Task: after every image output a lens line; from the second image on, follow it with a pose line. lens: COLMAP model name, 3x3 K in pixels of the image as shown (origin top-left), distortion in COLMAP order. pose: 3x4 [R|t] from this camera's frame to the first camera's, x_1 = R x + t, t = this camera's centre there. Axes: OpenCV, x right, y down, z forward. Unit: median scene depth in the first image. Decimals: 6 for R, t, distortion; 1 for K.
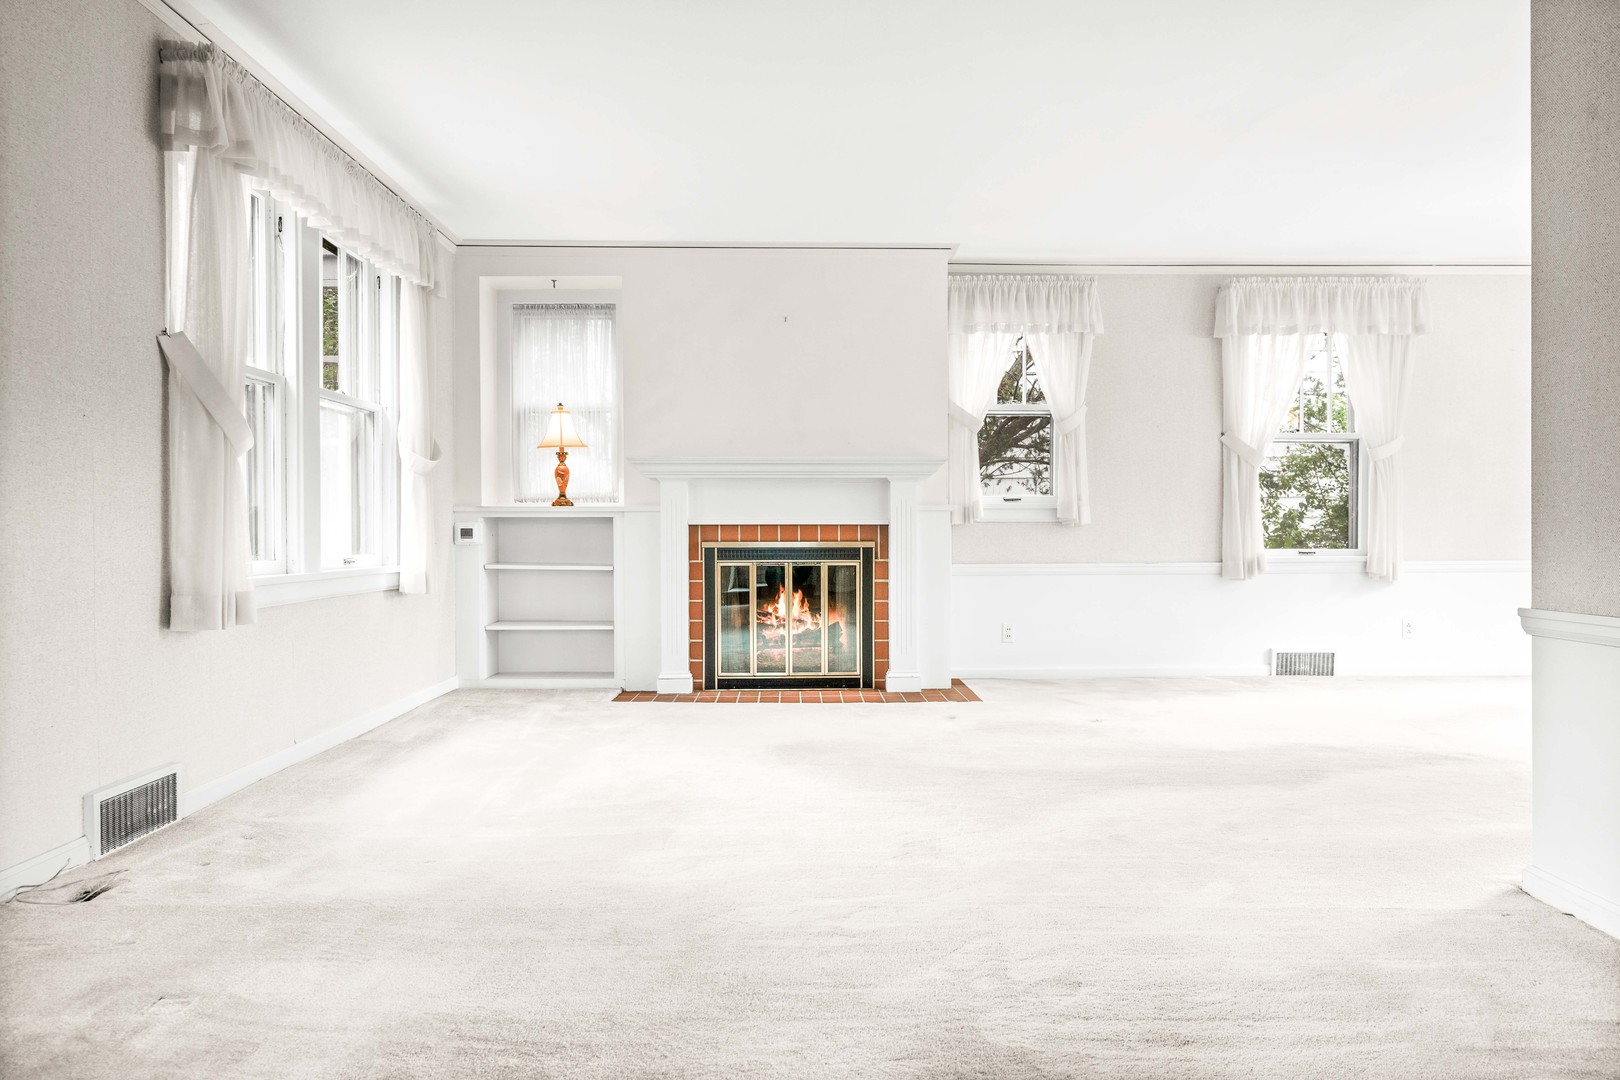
lens RADIAL K [[1039.4, 0, 810.0], [0, 1039.4, 540.0], [0, 0, 1]] dist [-0.004683, -0.000456]
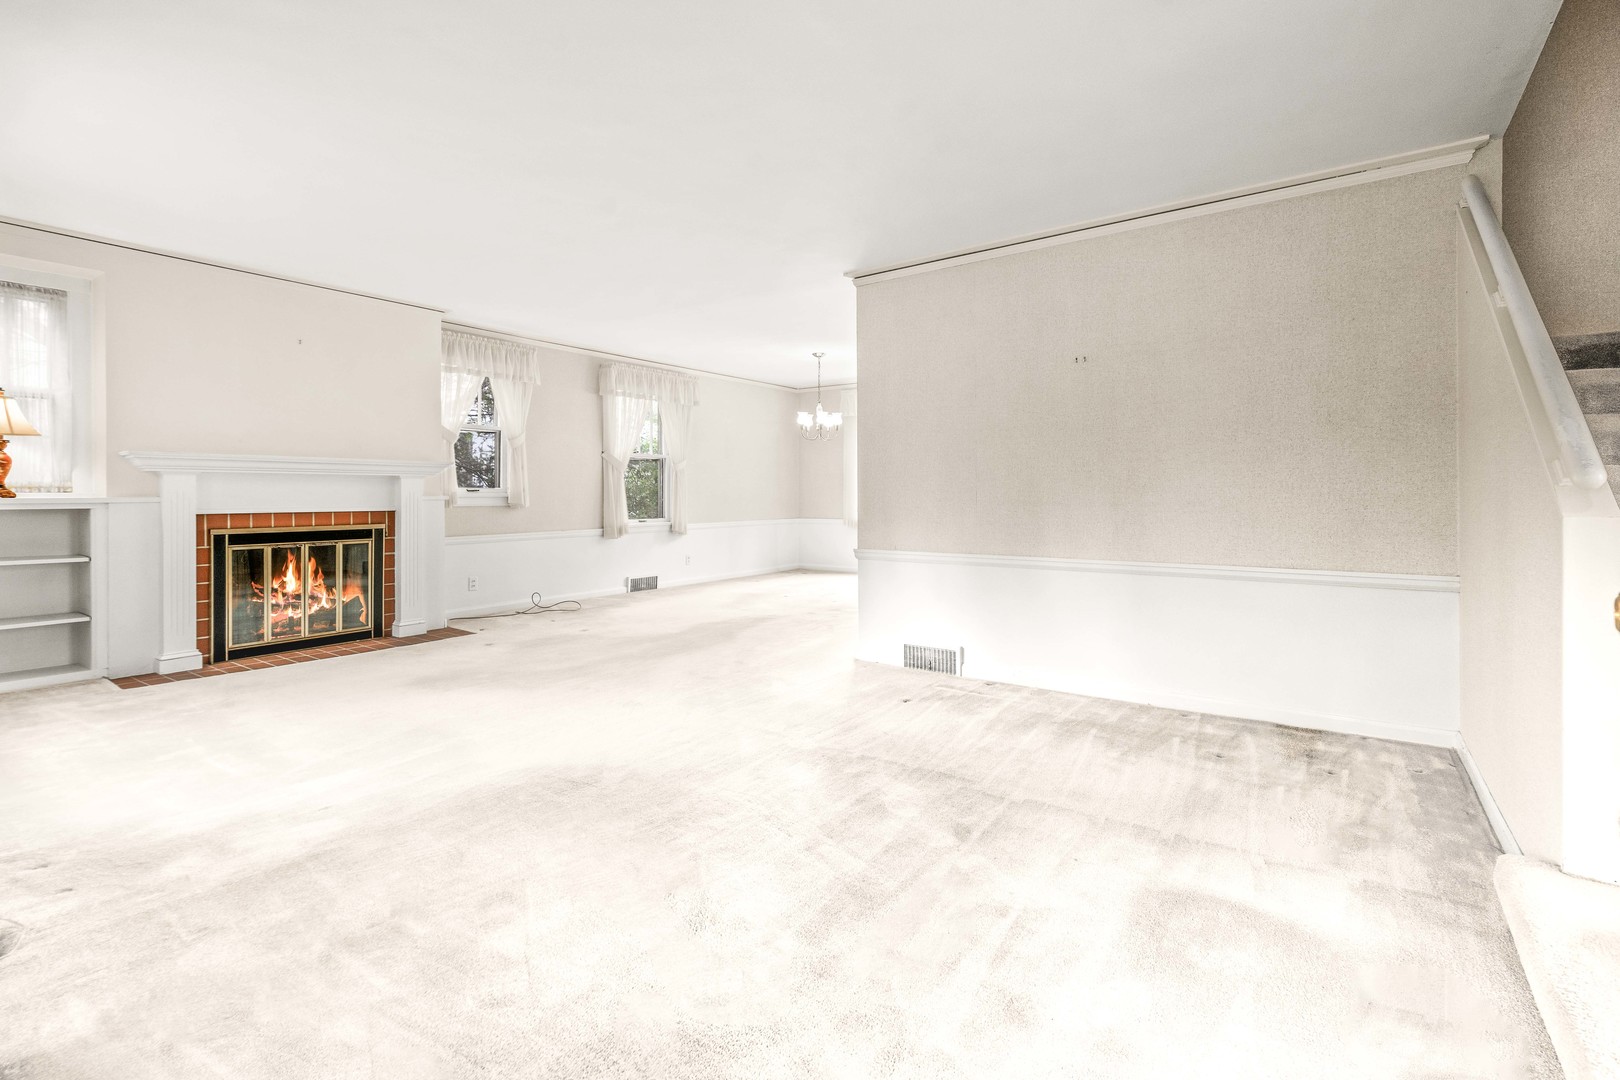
lens RADIAL K [[715.4, 0, 873.9], [0, 715.4, 490.9], [0, 0, 1]] dist [-0.001311, -0.000059]
pose [[0.561498, 0.003560, 0.827470, -0.334857], [0.007559, 0.999927, -0.009431, -0.026809], [-0.827443, 0.011551, 0.561430, -0.013727]]
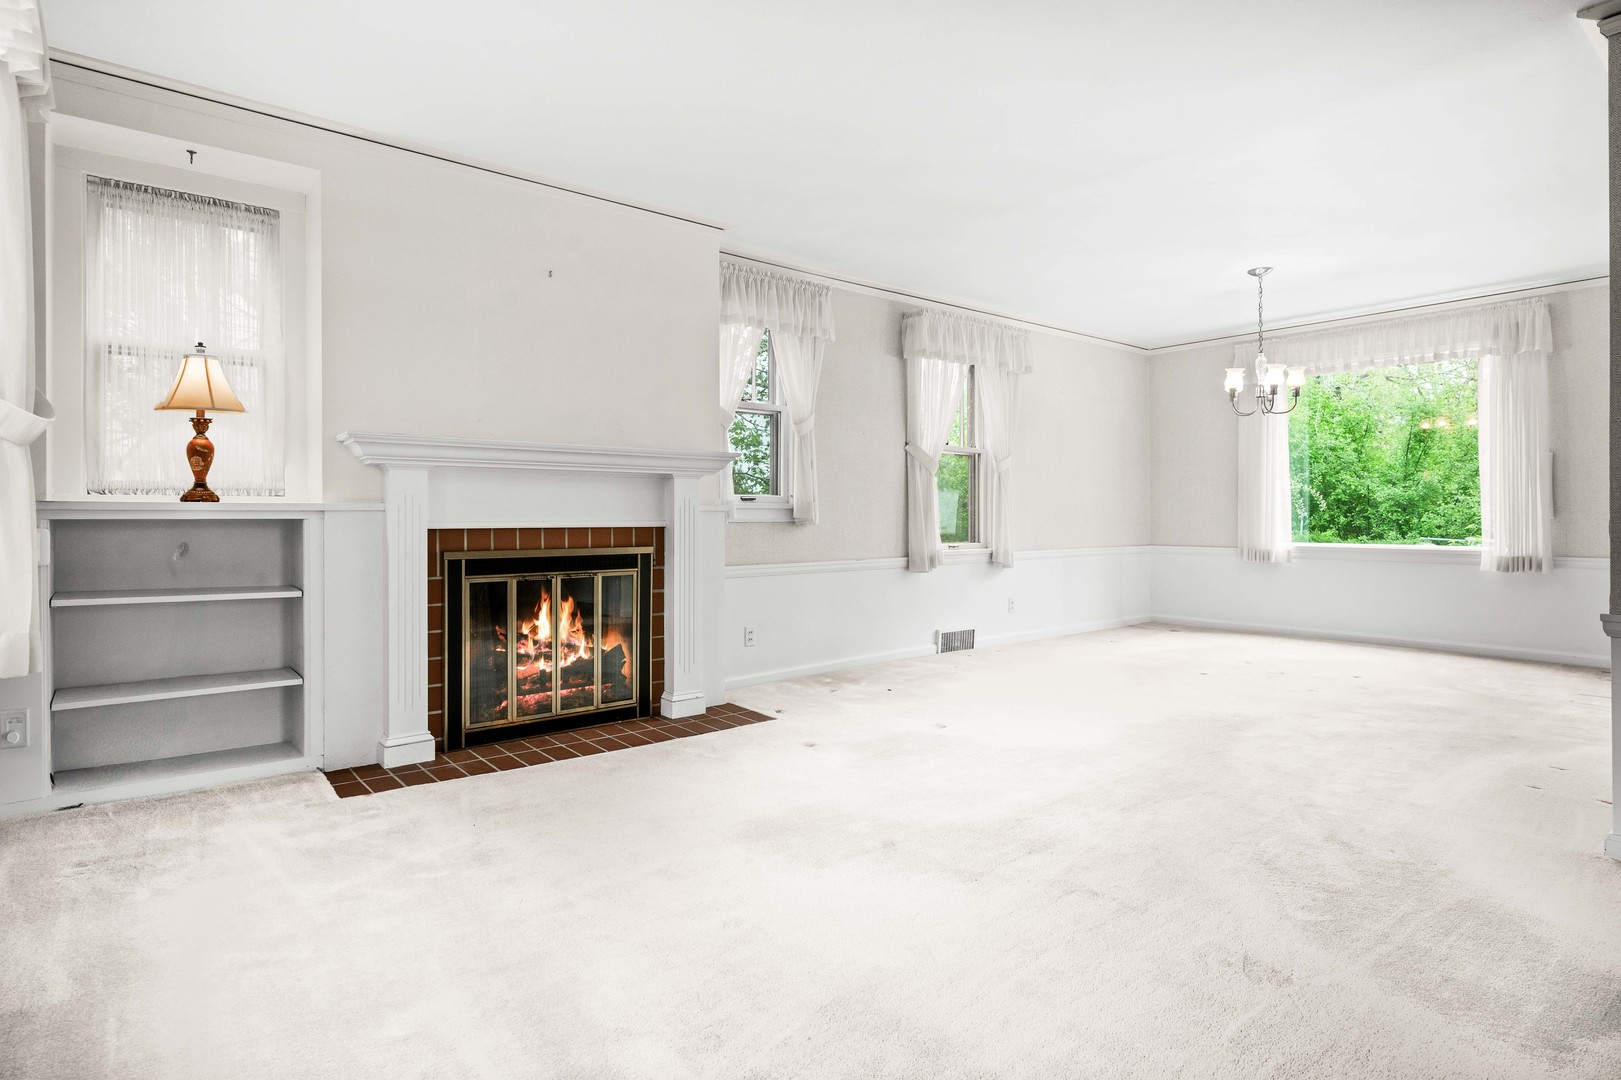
lens RADIAL K [[850.5, 0, 815.4], [0, 850.5, 511.3], [0, 0, 1]] dist [-0.002910, -0.001149]
pose [[0.788513, 0.004023, 0.615005, -0.266834], [0.004356, 0.999917, -0.012126, -0.018770], [-0.615003, 0.012240, 0.788430, 0.353537]]
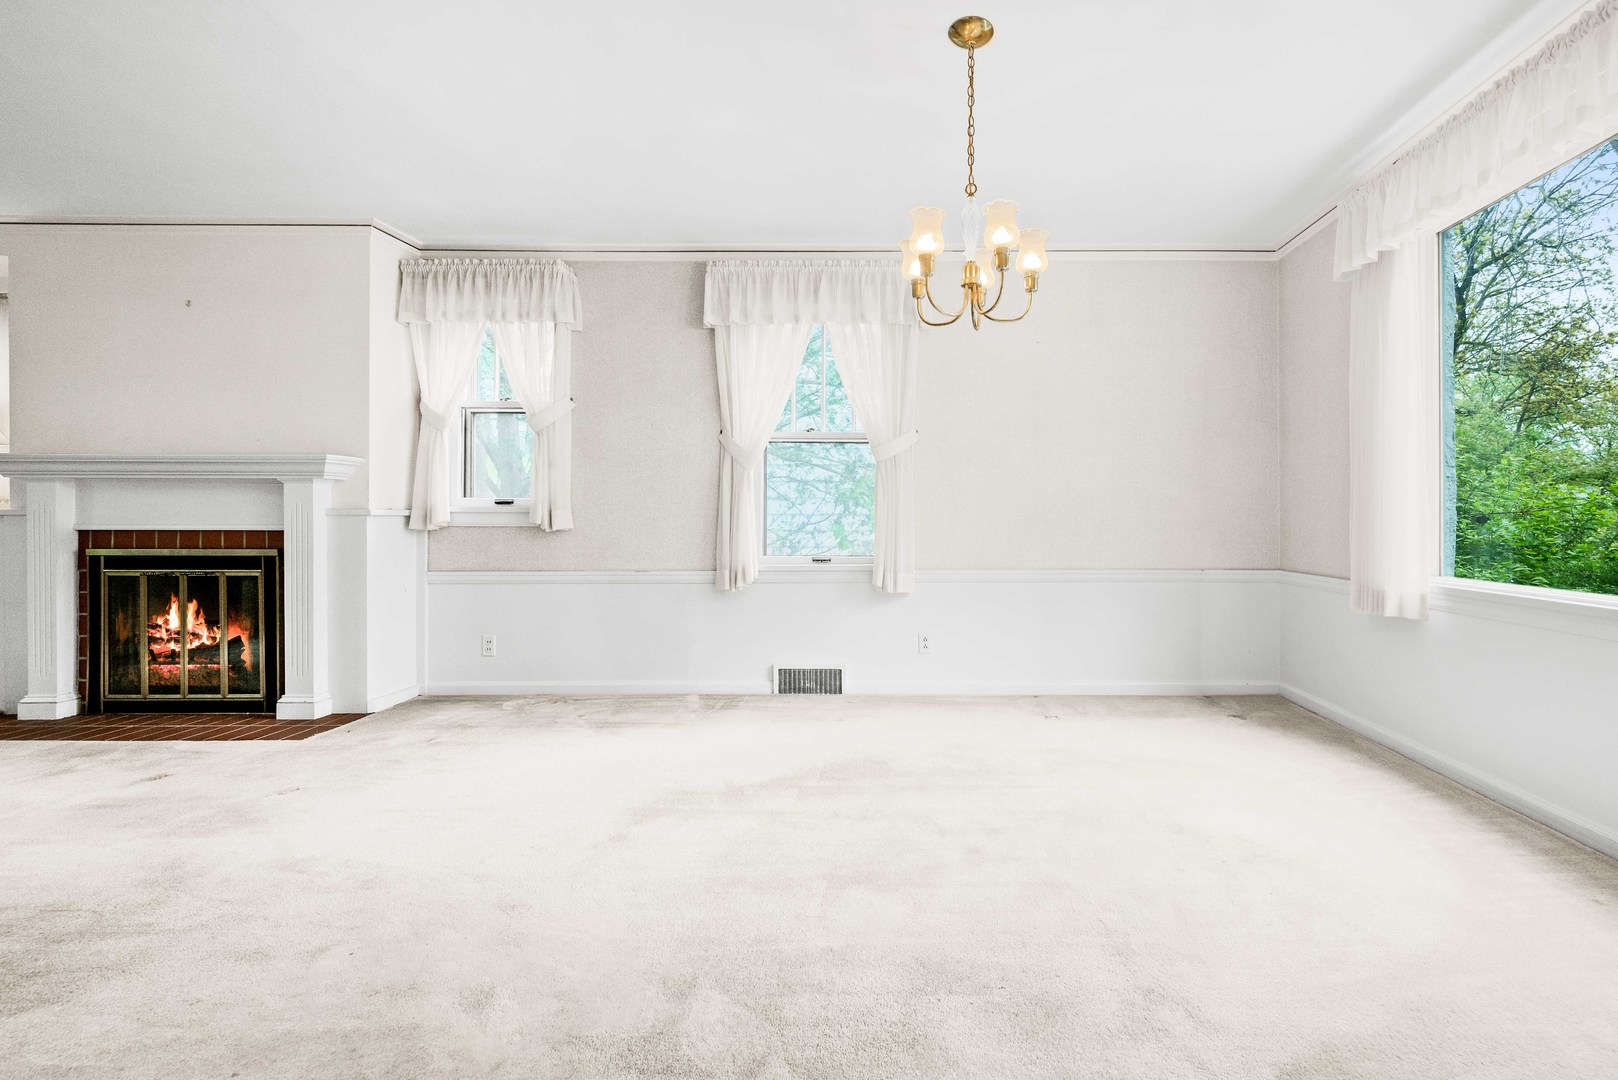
lens RADIAL K [[686.2, 0, 921.1], [0, 686.2, 523.1], [0, 0, 1]] dist [-0.001201, -0.000147]
pose [[0.999840, 0.002616, -0.017710, 0.625758], [-0.002719, 0.999980, -0.005761, -0.019301], [0.017694, 0.005808, 0.999827, 0.415326]]
